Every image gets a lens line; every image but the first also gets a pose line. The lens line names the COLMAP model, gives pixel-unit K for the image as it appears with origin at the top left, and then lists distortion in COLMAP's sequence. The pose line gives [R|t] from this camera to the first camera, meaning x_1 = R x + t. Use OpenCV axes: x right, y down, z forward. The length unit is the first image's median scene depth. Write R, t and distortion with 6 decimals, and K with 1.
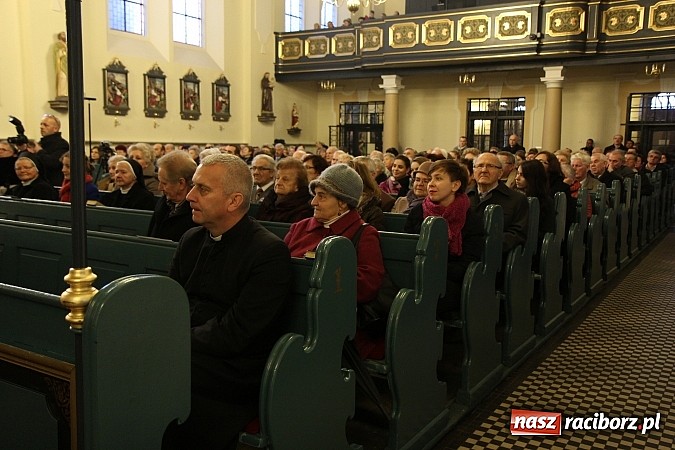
lens RADIAL K [[643.7, 0, 337.5], [0, 643.7, 225.0], [0, 0, 1]] dist [-0.037384, 0.156443]
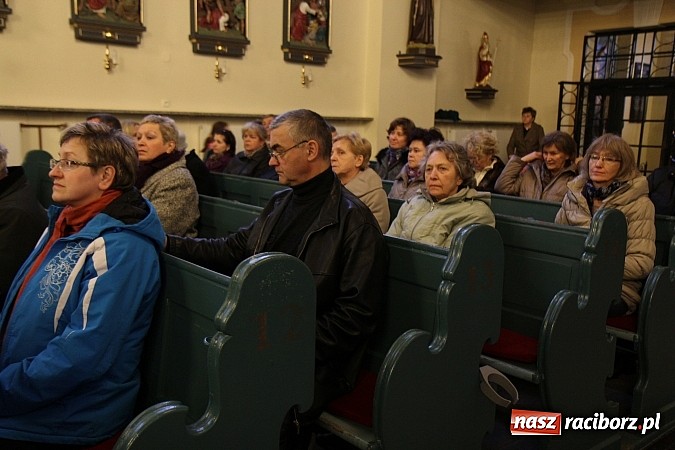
lens RADIAL K [[643.7, 0, 337.5], [0, 643.7, 225.0], [0, 0, 1]] dist [-0.037384, 0.156443]
pose [[0.962410, 0.057502, -0.265446, -0.042533], [-0.048224, 0.997981, 0.041343, -0.072091], [0.267287, -0.026988, 0.963239, 0.578463]]
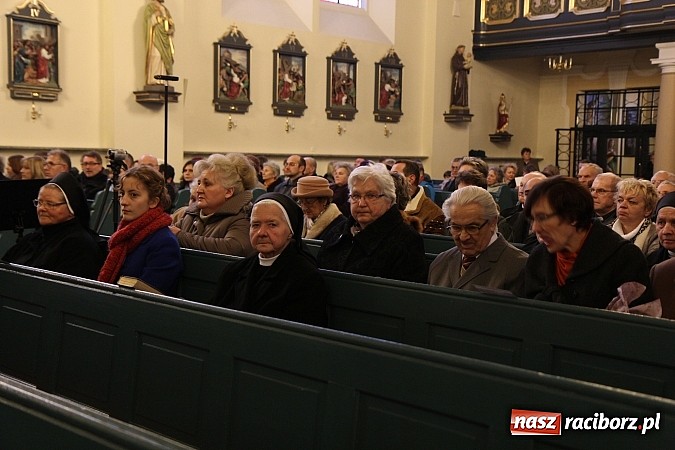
lens RADIAL K [[937.9, 0, 337.5], [0, 937.9, 225.0], [0, 0, 1]] dist [0.043202, 0.654589]
pose [[0.974346, 0.021689, -0.224006, -0.016334], [-0.033475, 0.998240, -0.048952, -0.010276], [0.222550, 0.055194, 0.973358, 0.075571]]
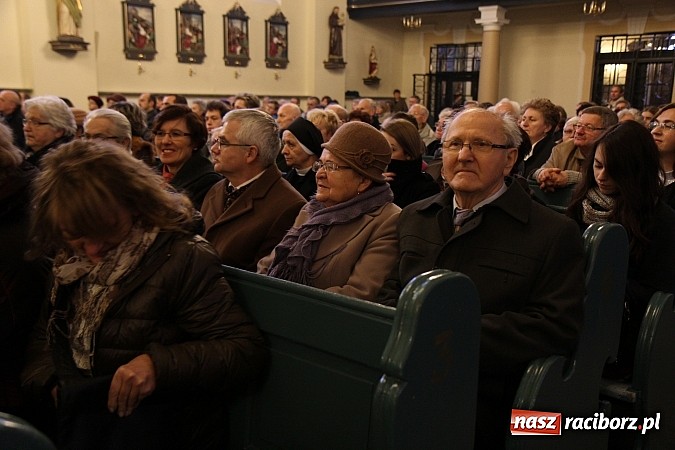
lens RADIAL K [[701.6, 0, 337.5], [0, 701.6, 225.0], [0, 0, 1]] dist [0.000008, 0.169380]
pose [[0.985648, 0.032592, -0.165637, 0.047767], [-0.023593, 0.998151, 0.056010, -0.013836], [0.167156, -0.051298, 0.984595, 0.119758]]
